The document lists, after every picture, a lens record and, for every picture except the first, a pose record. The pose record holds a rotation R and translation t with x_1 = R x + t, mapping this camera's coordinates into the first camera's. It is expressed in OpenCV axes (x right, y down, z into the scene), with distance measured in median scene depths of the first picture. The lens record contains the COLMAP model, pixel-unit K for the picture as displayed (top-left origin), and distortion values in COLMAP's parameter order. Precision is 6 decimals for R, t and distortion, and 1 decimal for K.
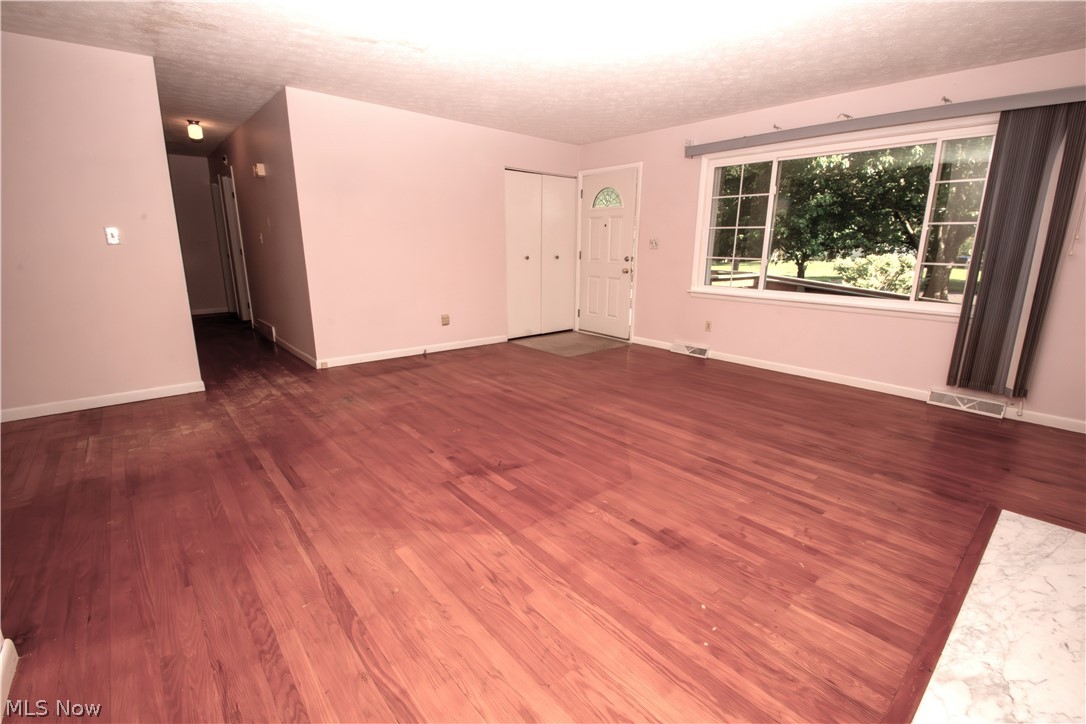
lens RADIAL K [[475.4, 0, 548.9], [0, 475.4, 363.2], [0, 0, 1]] dist [-0.016280, -0.006113]
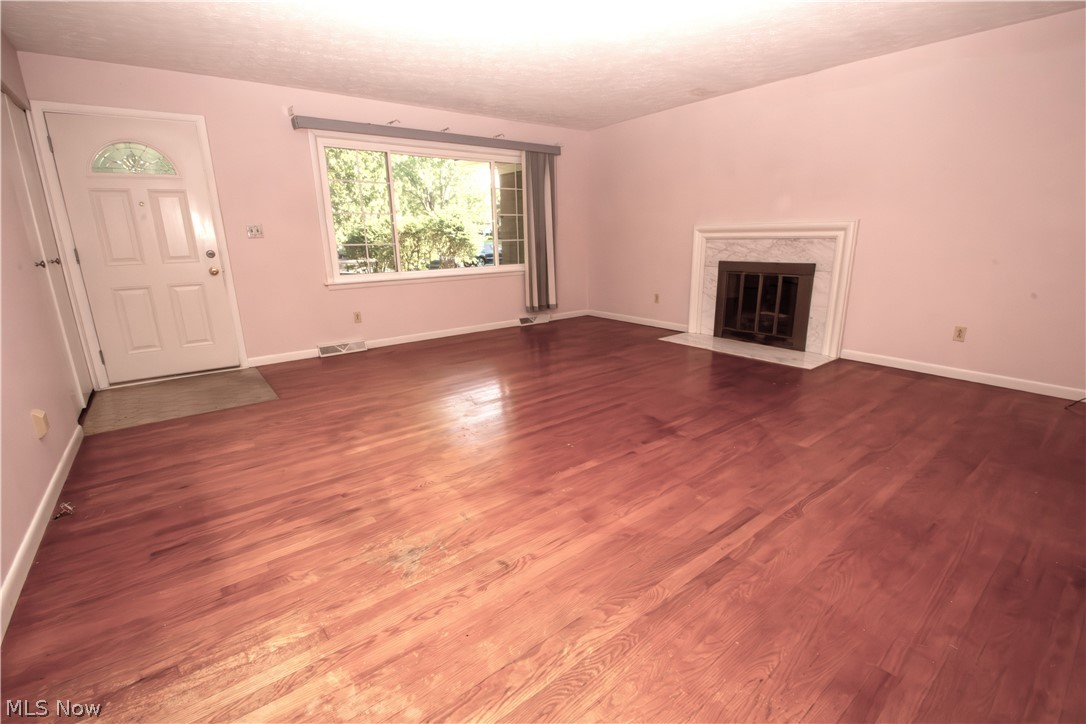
lens RADIAL K [[475.4, 0, 550.4], [0, 475.4, 359.3], [0, 0, 1]] dist [-0.016280, -0.006113]
pose [[0.045407, -0.260315, 0.964455, -0.732388], [0.257559, 0.935861, 0.240472, -0.161351], [-0.965195, 0.237485, 0.109541, 0.685092]]
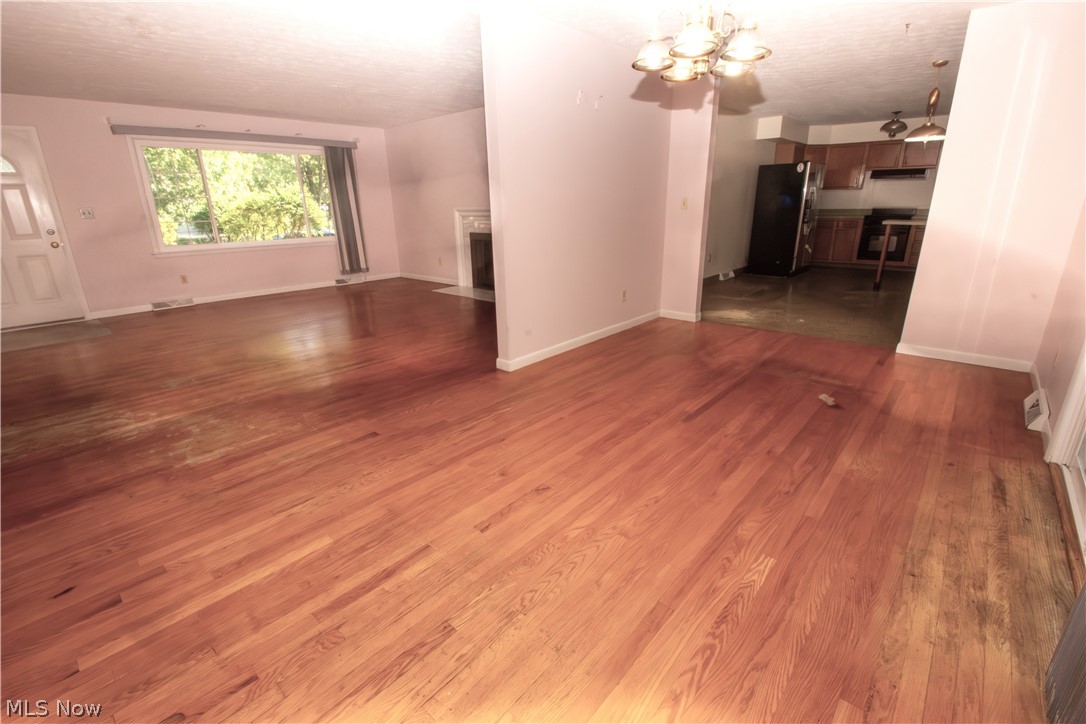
lens RADIAL K [[475.4, 0, 552.1], [0, 475.4, 363.9], [0, 0, 1]] dist [-0.016280, -0.006113]
pose [[-0.141971, -0.321016, 0.936372, -1.258120], [0.248699, 0.904044, 0.347640, -0.084194], [-0.958120, 0.282230, -0.048511, 0.269011]]
